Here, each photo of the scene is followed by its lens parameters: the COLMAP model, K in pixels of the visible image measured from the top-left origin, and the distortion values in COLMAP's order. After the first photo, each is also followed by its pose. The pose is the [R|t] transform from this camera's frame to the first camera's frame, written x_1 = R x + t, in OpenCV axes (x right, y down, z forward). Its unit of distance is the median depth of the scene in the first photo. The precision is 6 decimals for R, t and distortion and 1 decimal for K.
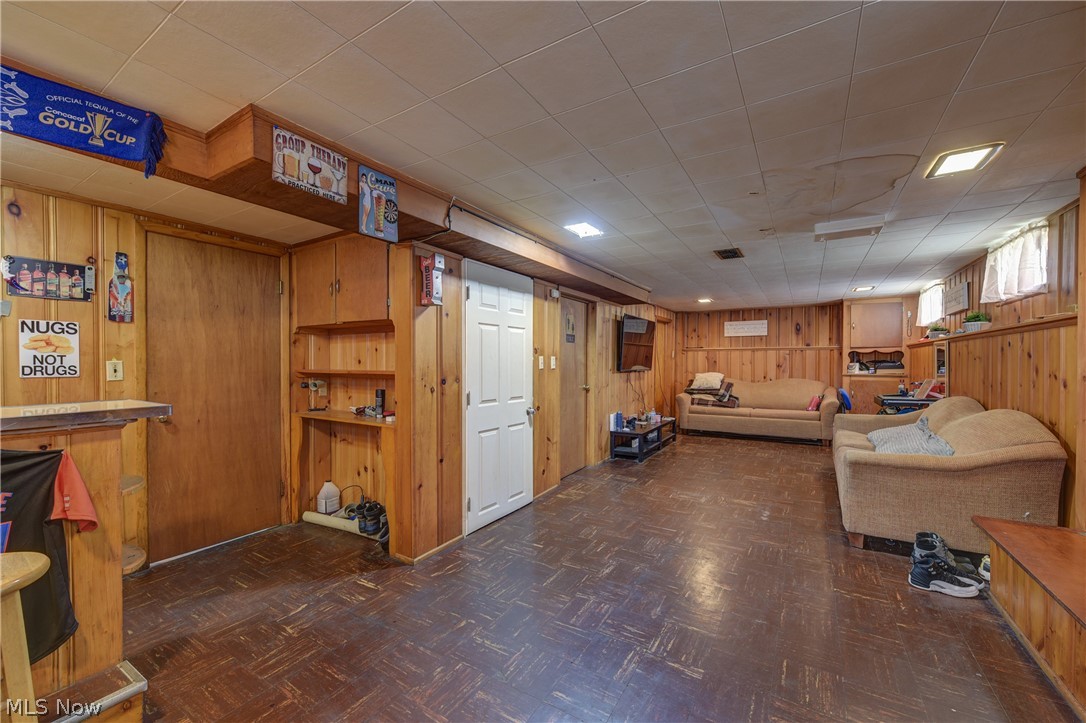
lens RADIAL K [[432.9, 0, 536.2], [0, 432.9, 366.2], [0, 0, 1]] dist [-0.003843, -0.000855]
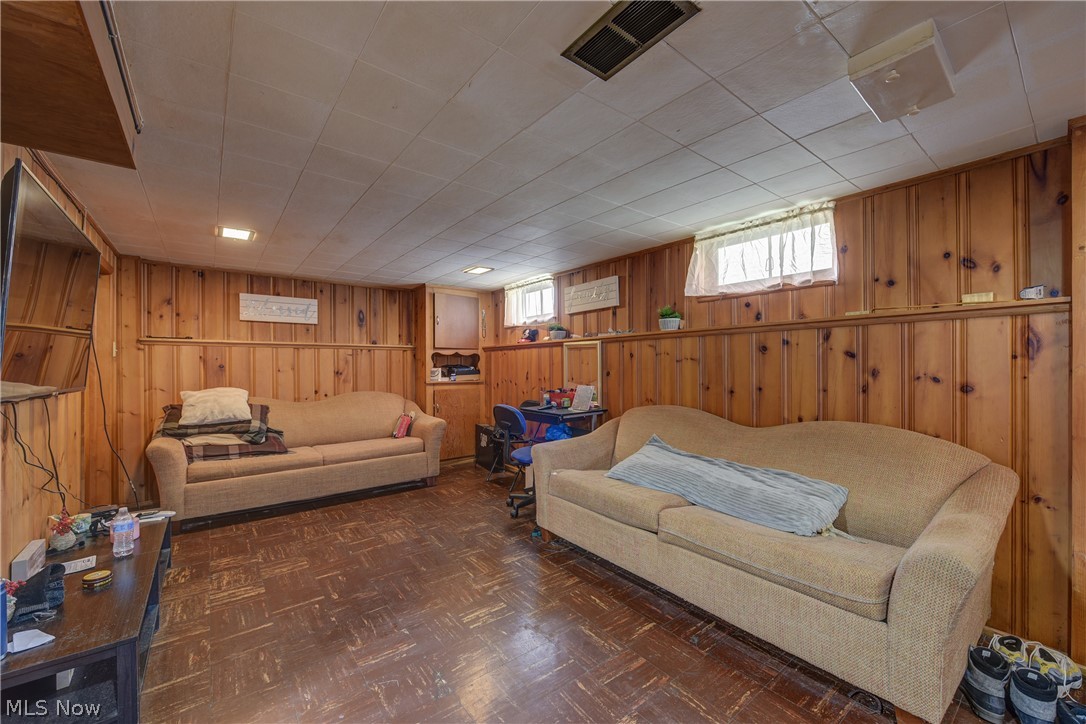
lens RADIAL K [[432.9, 0, 550.0], [0, 432.9, 368.6], [0, 0, 1]] dist [-0.003843, -0.000855]
pose [[0.331965, -0.003637, 0.943285, 0.066822], [0.014144, 0.999899, -0.001122, -0.002311], [-0.943186, 0.013714, 0.331983, 0.550136]]
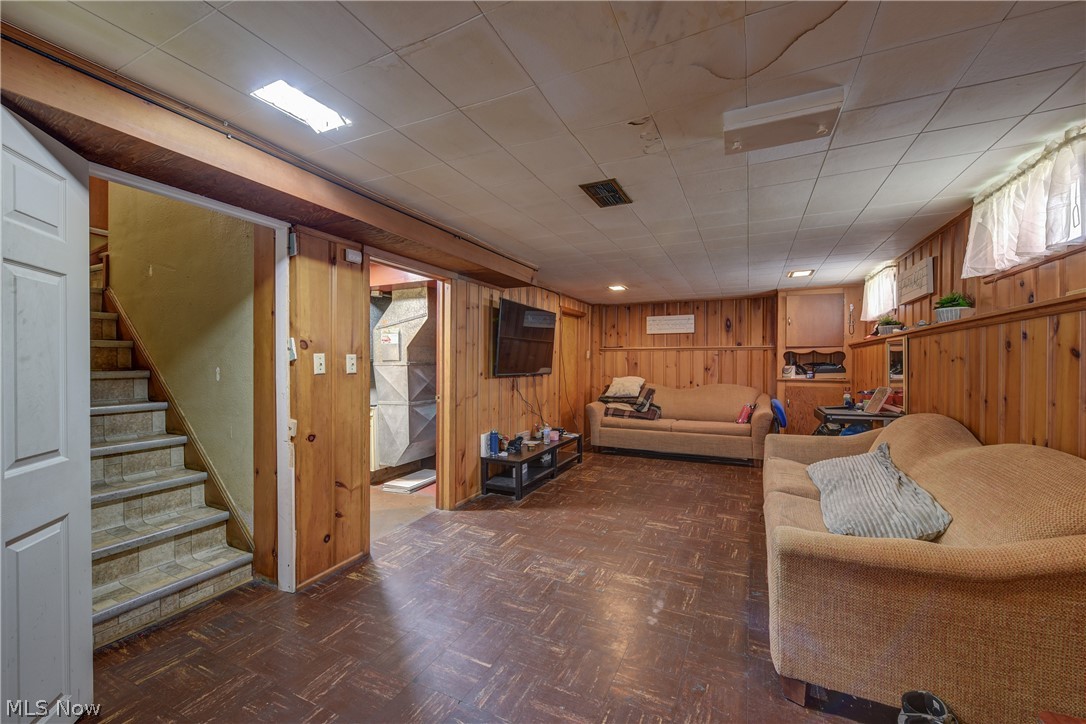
lens RADIAL K [[432.9, 0, 537.3], [0, 432.9, 366.8], [0, 0, 1]] dist [-0.003843, -0.000855]
pose [[0.994450, 0.002399, 0.105178, 0.160758], [-0.002069, 0.999993, -0.003246, -0.001547], [-0.105185, 0.003010, 0.994448, 0.218318]]
